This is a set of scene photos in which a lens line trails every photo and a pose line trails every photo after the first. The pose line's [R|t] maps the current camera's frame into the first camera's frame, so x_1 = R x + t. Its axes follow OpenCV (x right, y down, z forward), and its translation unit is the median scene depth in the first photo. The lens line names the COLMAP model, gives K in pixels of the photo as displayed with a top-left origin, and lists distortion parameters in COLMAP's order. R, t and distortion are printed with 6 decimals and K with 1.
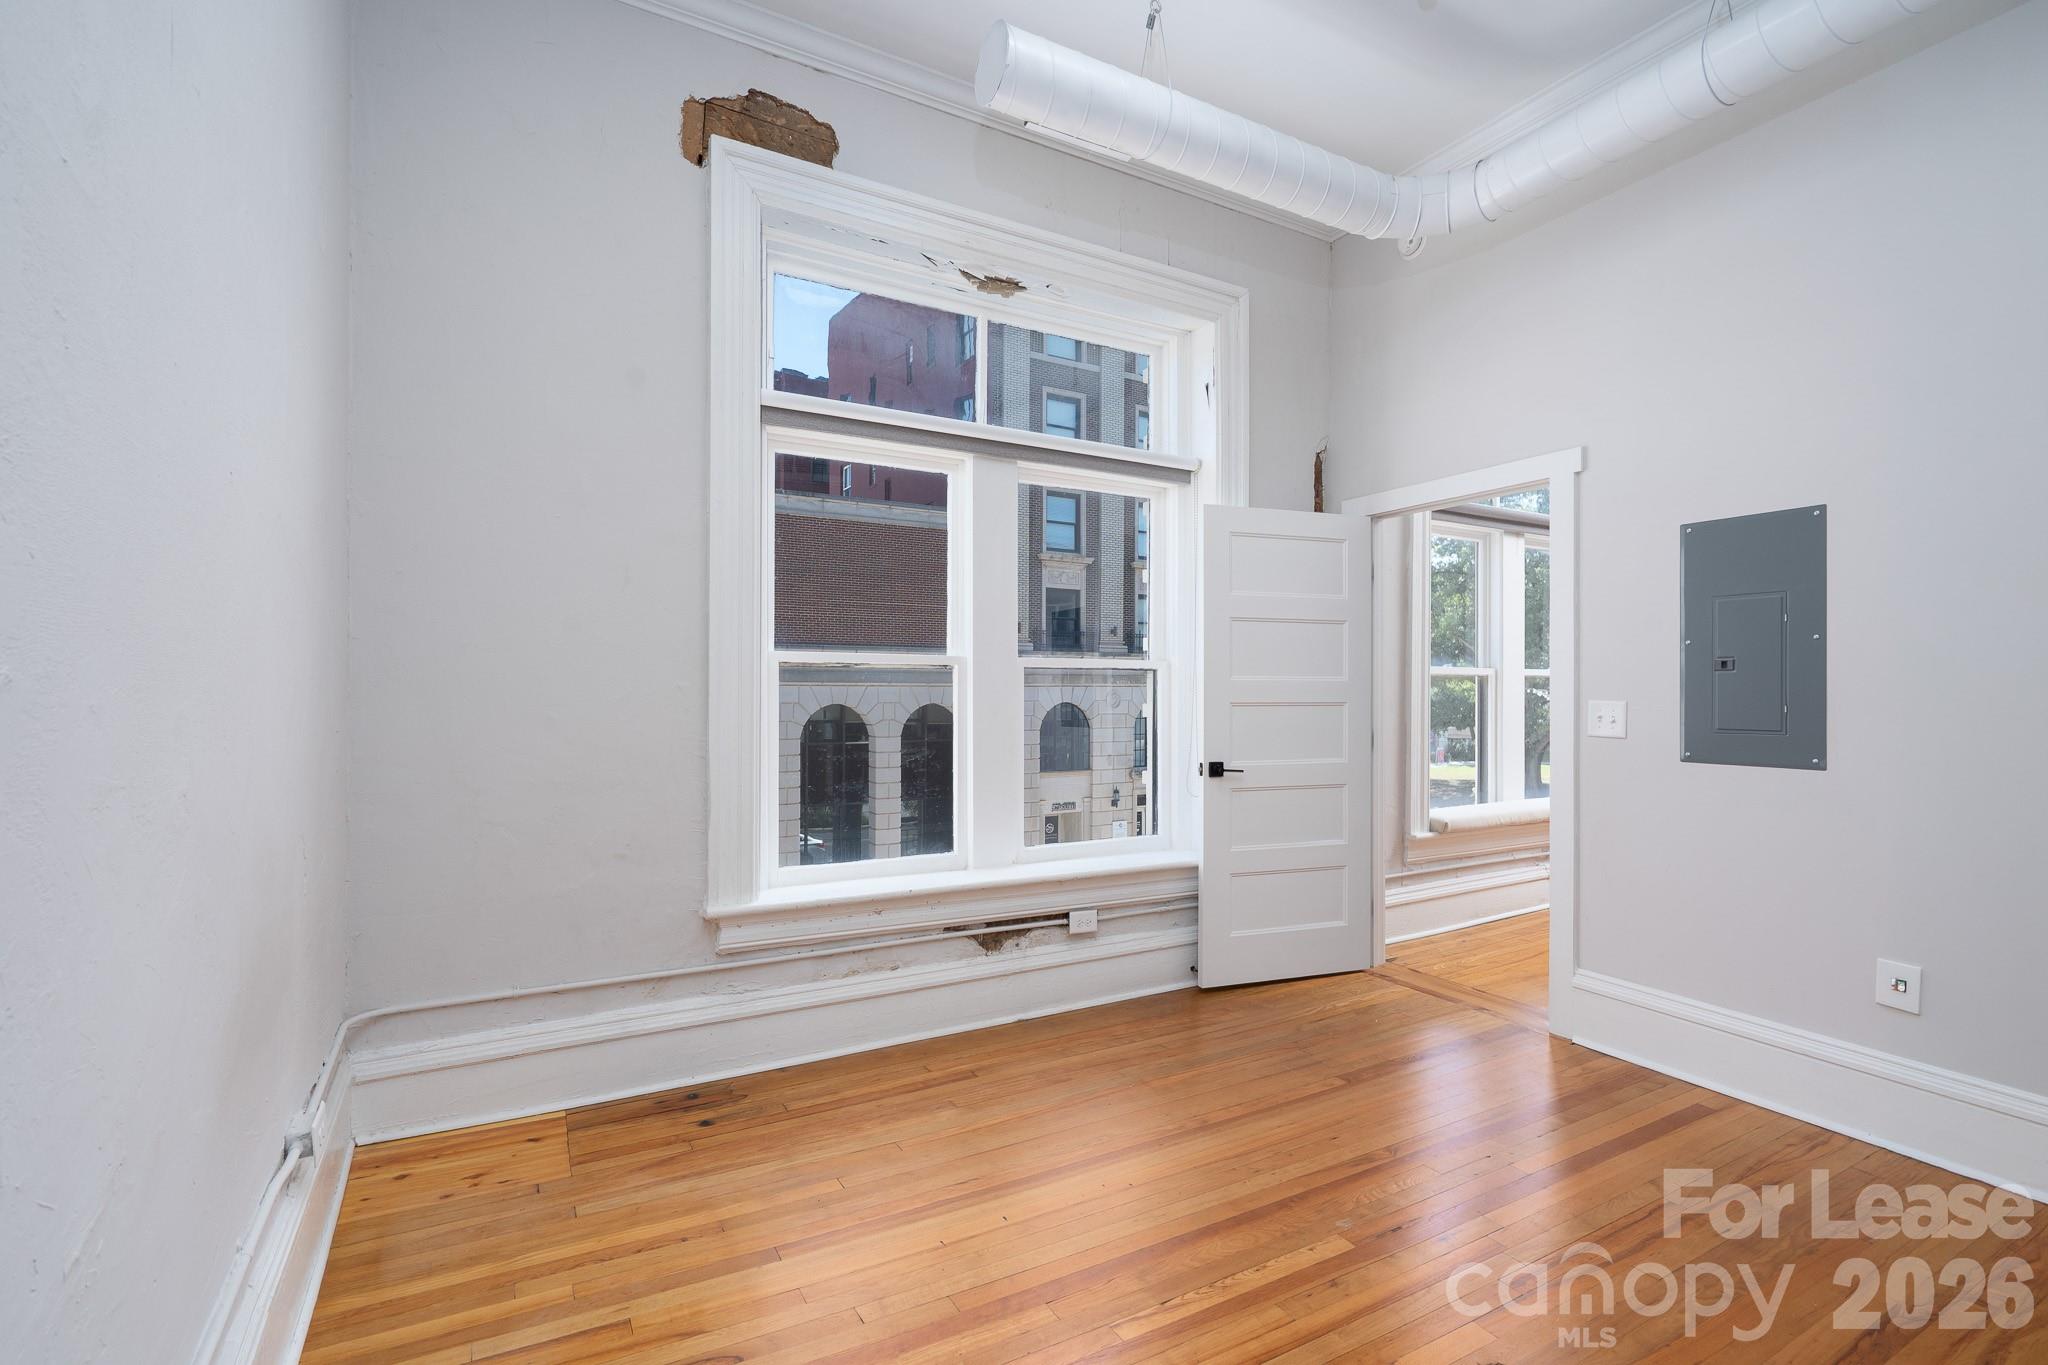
lens RADIAL K [[948.7, 0, 1021.4], [0, 948.7, 688.8], [0, 0, 1]] dist [-0.000801, -0.000259]
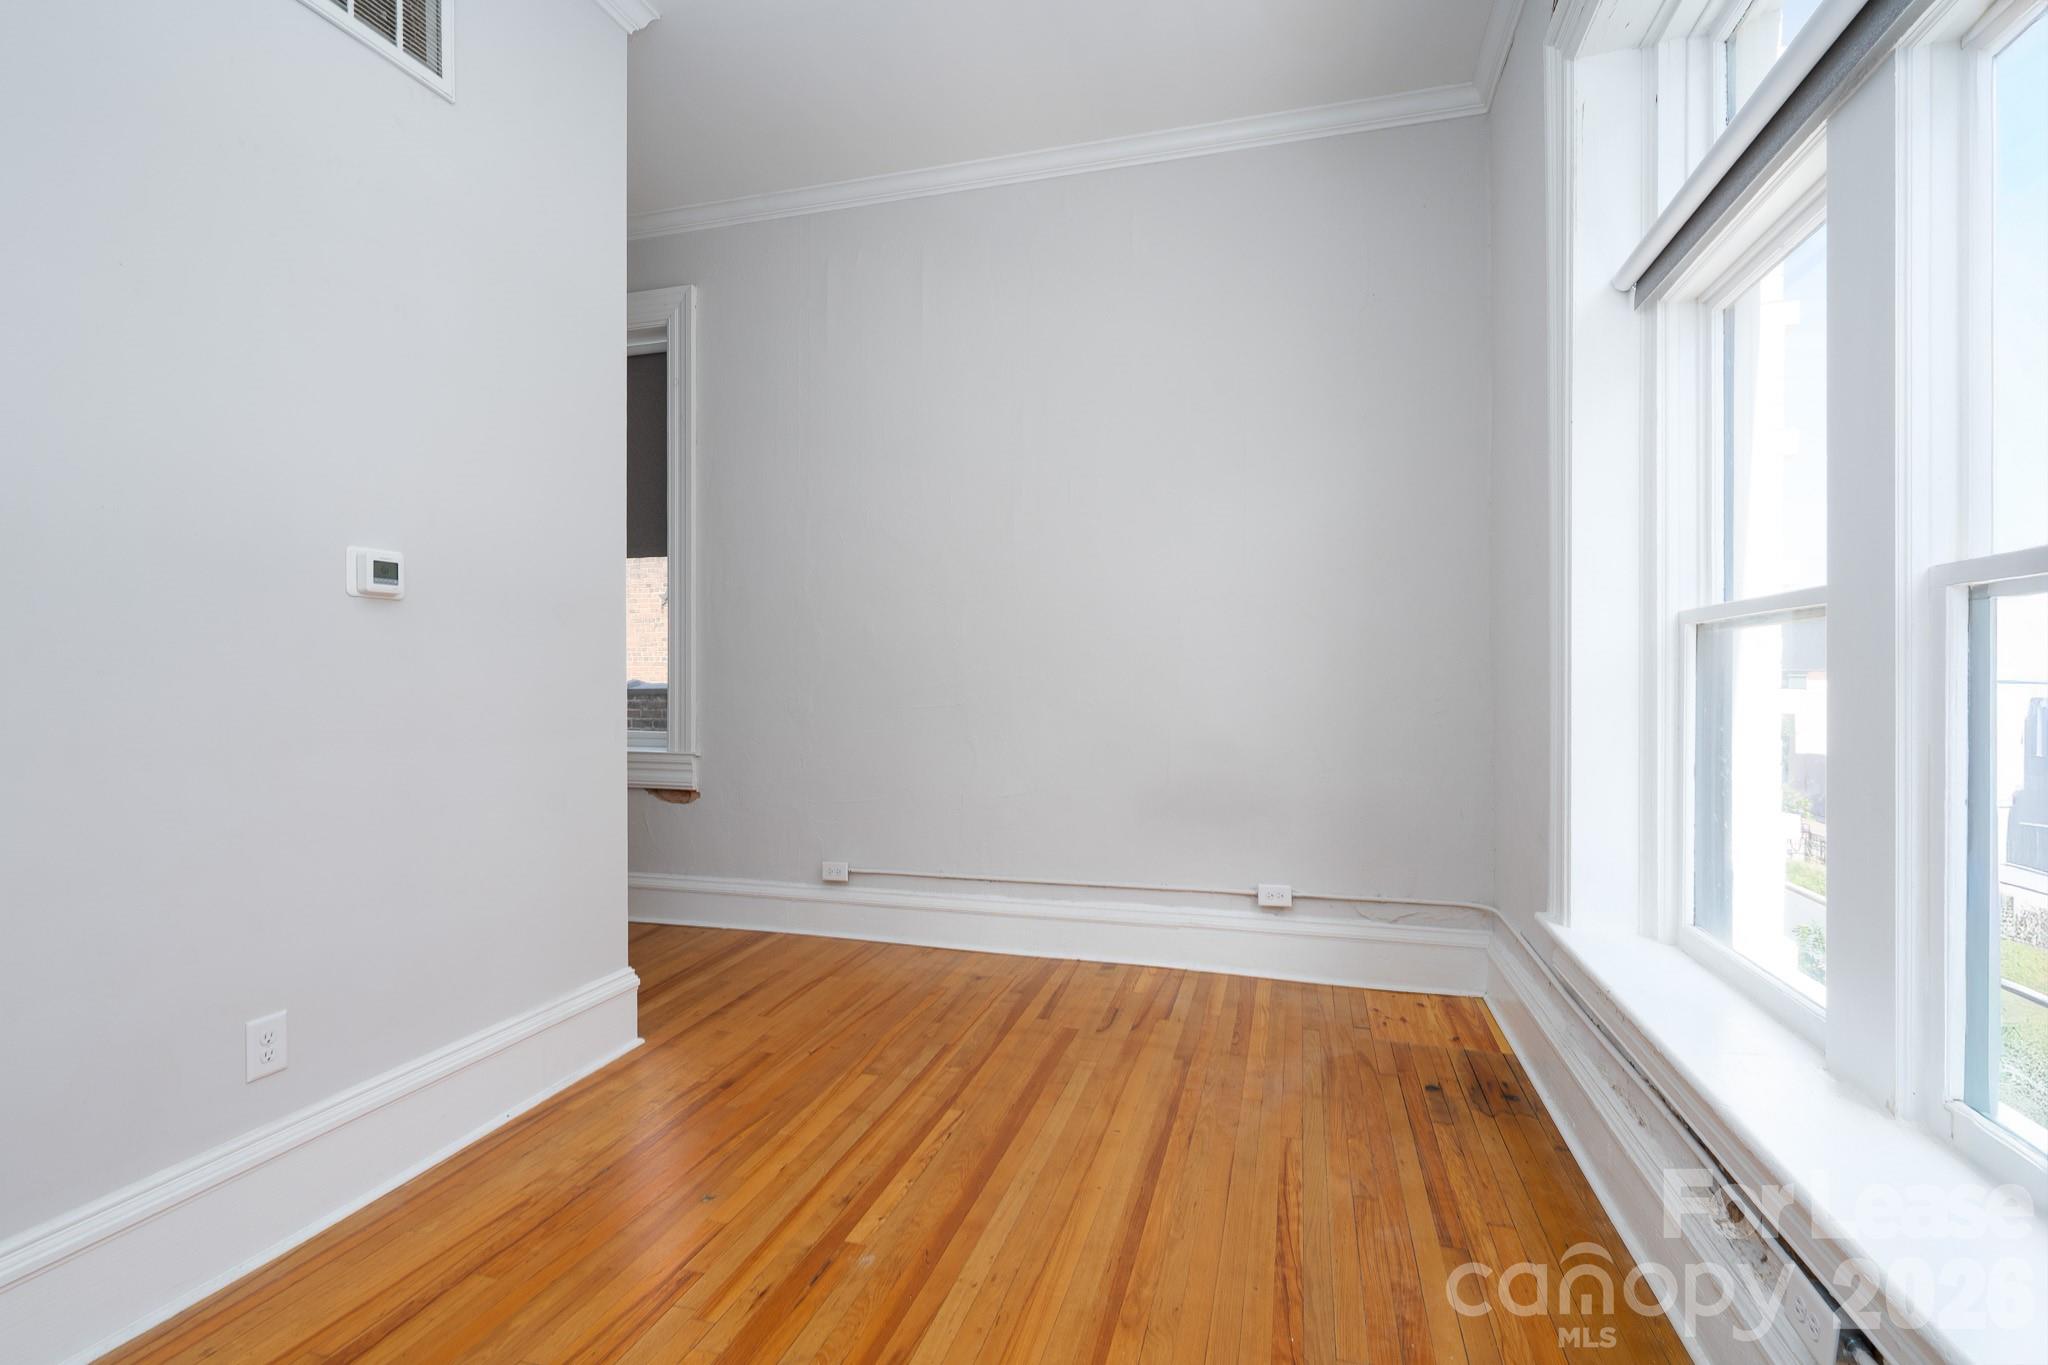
lens RADIAL K [[925.2, 0, 997.1], [0, 925.2, 706.1], [0, 0, 1]] dist [0.001221, 0.000316]
pose [[-0.731551, 0.018890, -0.681525, 0.677039], [-0.000828, 0.999591, 0.028595, 0.018255], [0.681786, 0.021483, -0.731236, 1.389709]]
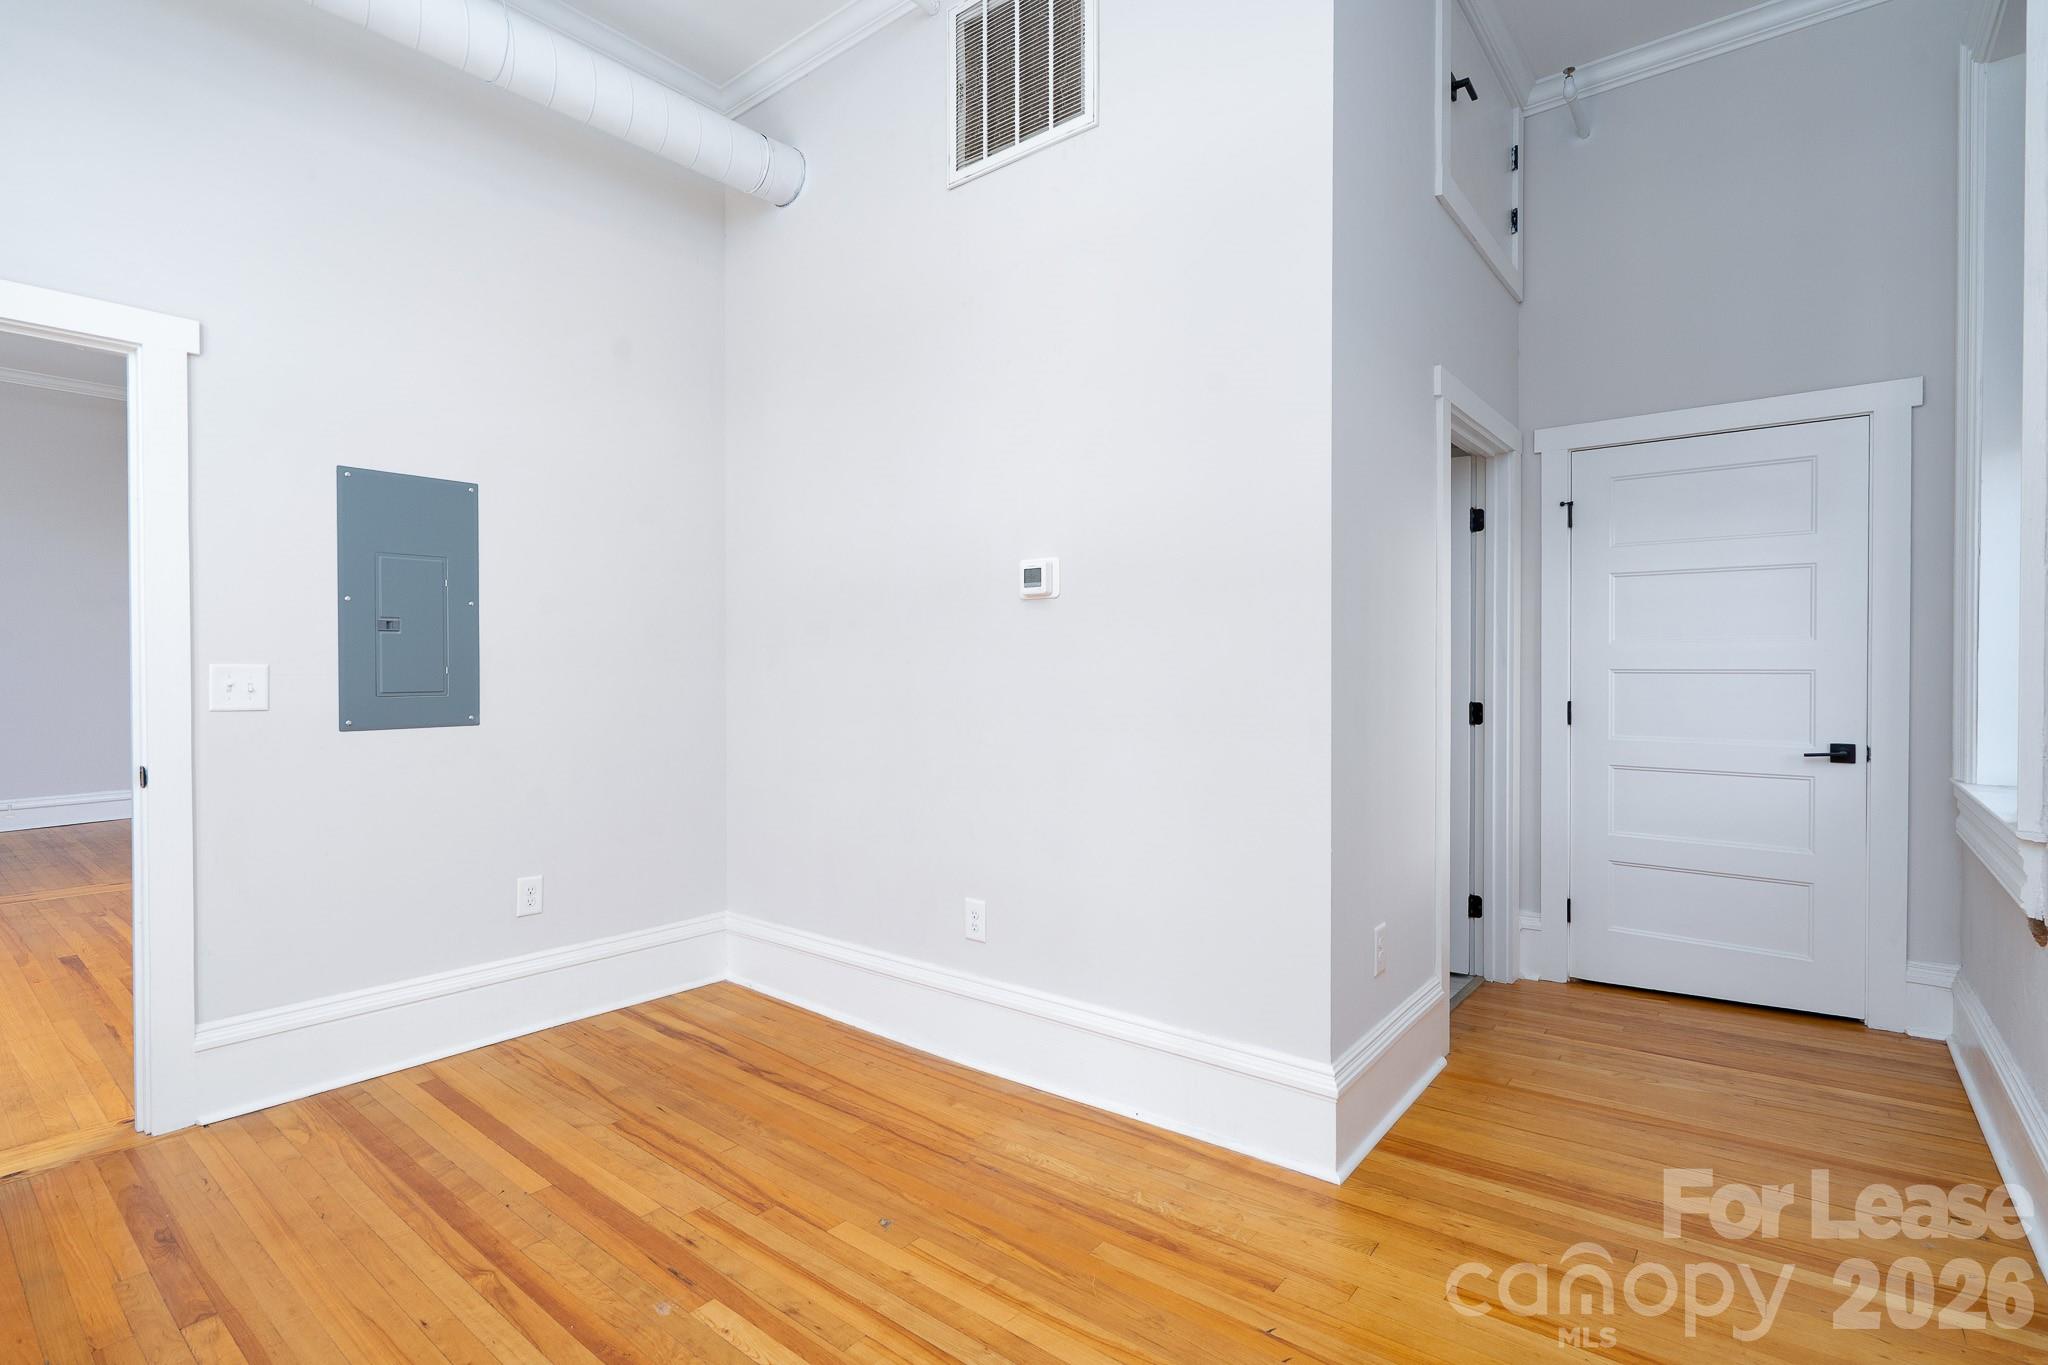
lens RADIAL K [[954.6, 0, 1009.2], [0, 954.6, 686.8], [0, 0, 1]] dist [-0.001738, 0.000016]
pose [[-0.377676, -0.016869, 0.925784, -0.411600], [0.003161, 0.999805, 0.019507, 0.021047], [-0.925933, 0.010294, -0.377549, 0.839667]]
